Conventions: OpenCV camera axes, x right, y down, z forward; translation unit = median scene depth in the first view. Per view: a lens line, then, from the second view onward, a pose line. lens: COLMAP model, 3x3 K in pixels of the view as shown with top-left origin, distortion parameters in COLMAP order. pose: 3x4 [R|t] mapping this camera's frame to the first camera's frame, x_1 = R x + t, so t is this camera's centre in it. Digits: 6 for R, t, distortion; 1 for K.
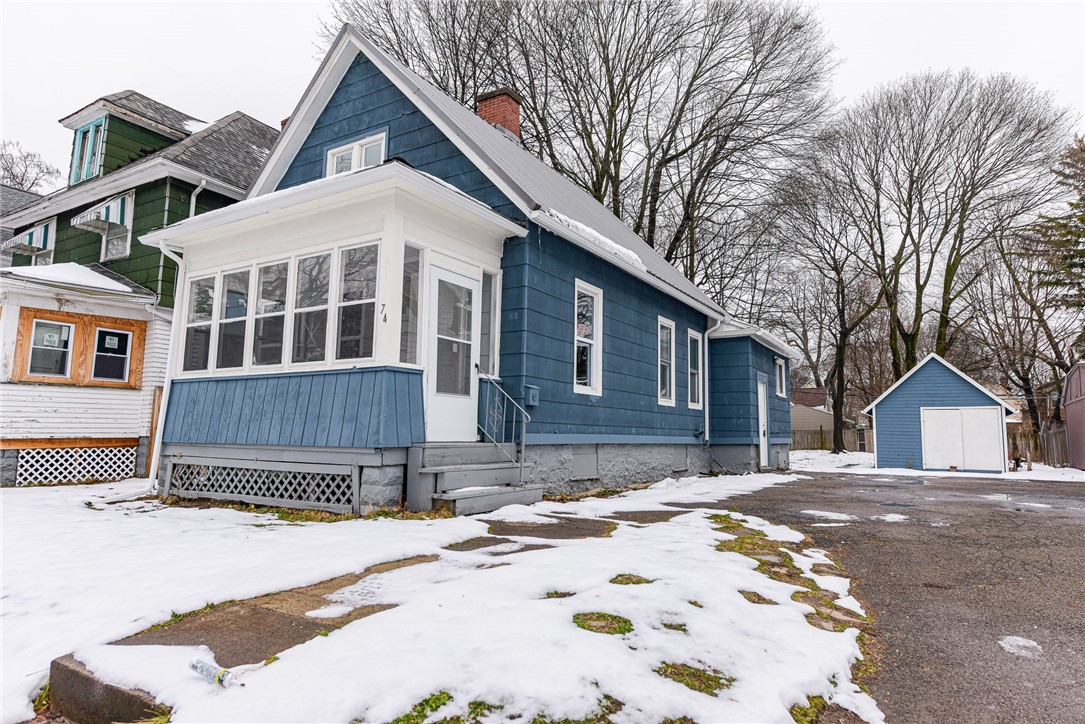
lens RADIAL K [[662.8, 0, 542.5], [0, 662.8, 362.0], [0, 0, 1]] dist [0.002361, 0.000804]
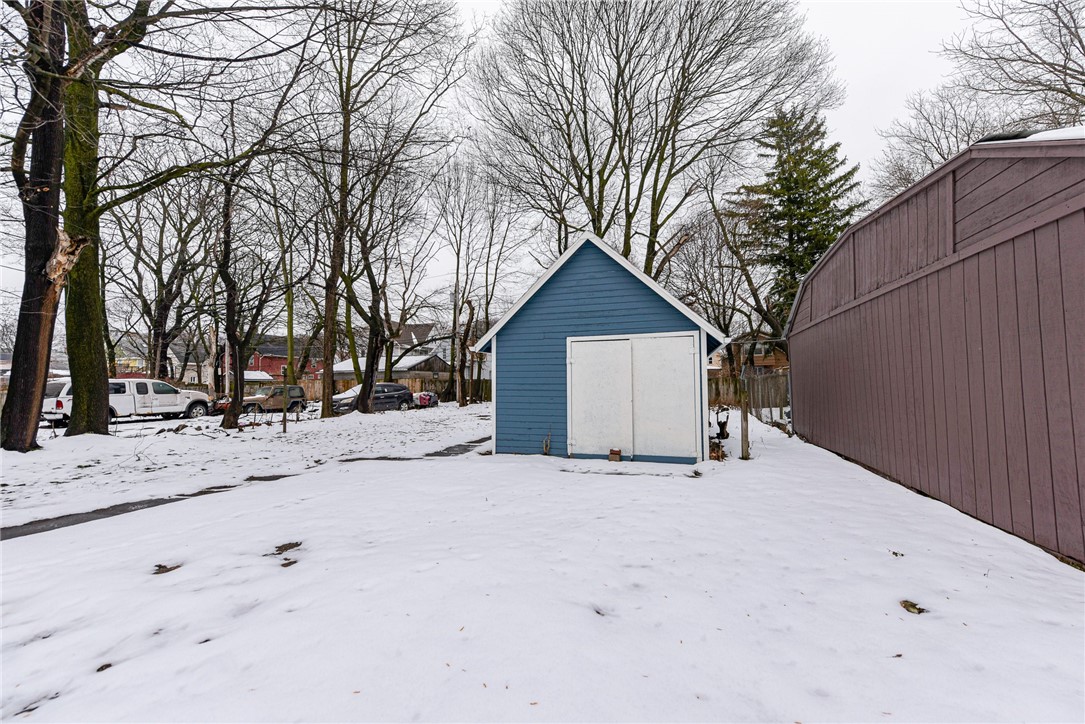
lens RADIAL K [[425.2, 0, 549.0], [0, 425.2, 360.5], [0, 0, 1]] dist [0.009316, -0.000050]
pose [[0.970394, -0.006688, 0.241435, 0.328051], [-0.008783, 0.997978, 0.062947, 0.045303], [-0.241368, -0.063203, 0.968373, 0.466548]]
